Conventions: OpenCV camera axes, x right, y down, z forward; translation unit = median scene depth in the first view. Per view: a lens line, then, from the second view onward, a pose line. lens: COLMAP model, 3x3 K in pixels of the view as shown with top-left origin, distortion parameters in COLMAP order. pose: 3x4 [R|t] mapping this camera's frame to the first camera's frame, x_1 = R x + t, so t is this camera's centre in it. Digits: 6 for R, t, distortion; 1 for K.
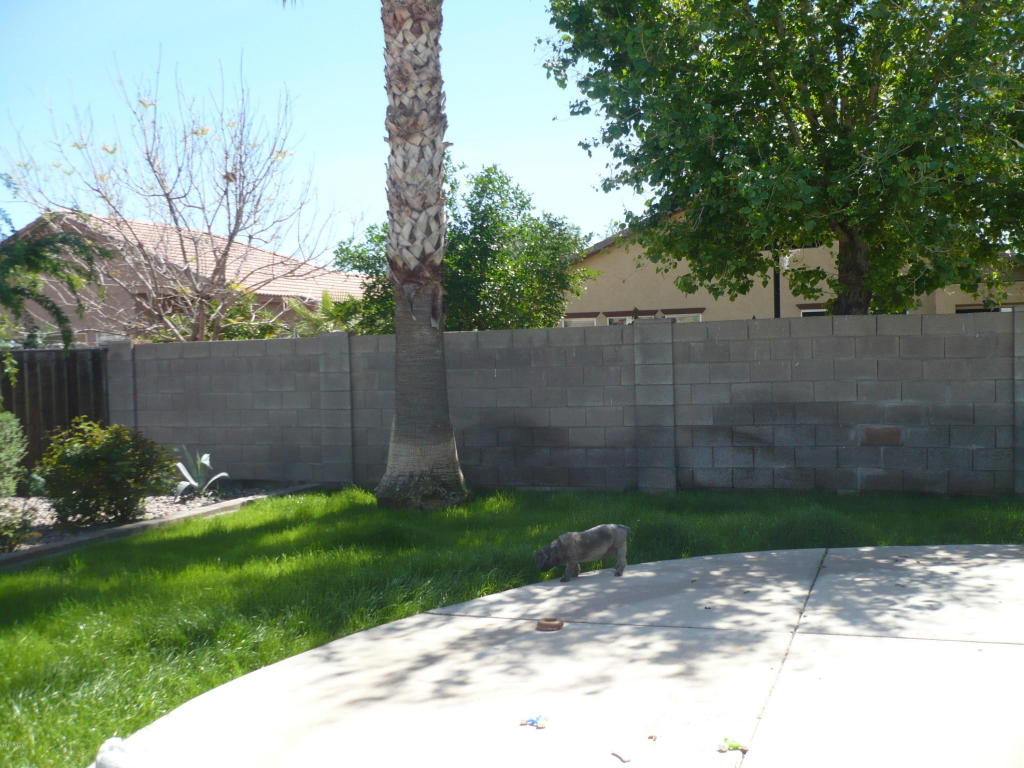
lens RADIAL K [[1072.2, 0, 513.9], [0, 1072.2, 380.5], [0, 0, 1]] dist [-0.067653, 0.000000]
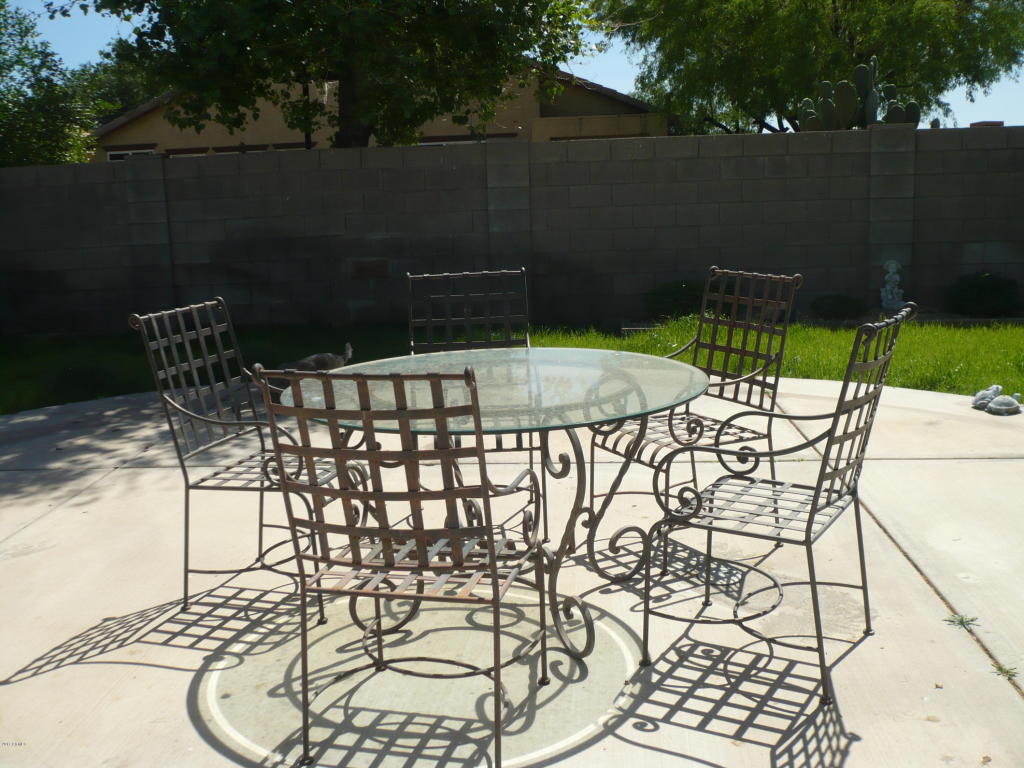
lens RADIAL K [[1072.2, 0, 513.3], [0, 1072.2, 387.6], [0, 0, 1]] dist [-0.067653, 0.000000]
pose [[0.959382, -0.062338, 0.275136, 0.176032], [0.018236, 0.986944, 0.160028, 0.003097], [-0.281520, -0.148510, 0.947993, -0.028878]]
